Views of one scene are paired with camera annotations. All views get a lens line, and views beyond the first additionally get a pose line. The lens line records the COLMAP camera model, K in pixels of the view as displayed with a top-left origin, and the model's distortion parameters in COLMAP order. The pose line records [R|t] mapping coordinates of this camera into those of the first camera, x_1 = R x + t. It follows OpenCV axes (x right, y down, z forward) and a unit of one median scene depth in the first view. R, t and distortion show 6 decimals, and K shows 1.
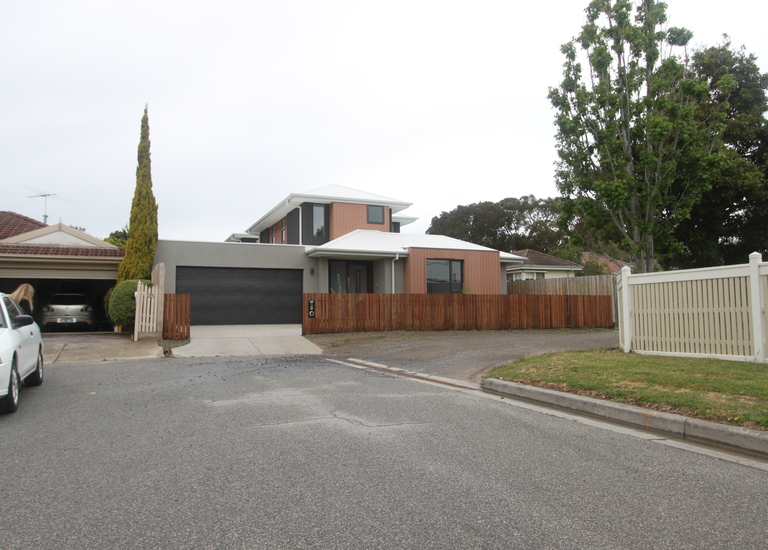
lens RADIAL K [[527.3, 0, 384.0], [0, 527.3, 275.0], [0, 0, 1]] dist [-0.002621, 0.000587]
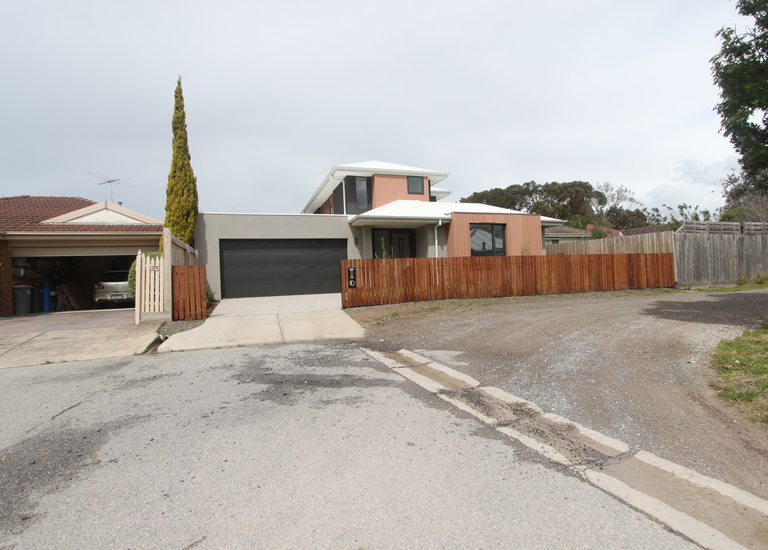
lens RADIAL K [[379.8, 0, 383.7], [0, 379.8, 280.8], [0, 0, 1]] dist [-0.014024, 0.000516]
pose [[0.995746, -0.032384, -0.086262, -0.025897], [0.038892, 0.996434, 0.074876, 0.019779], [0.083529, -0.077912, 0.993455, 0.309159]]
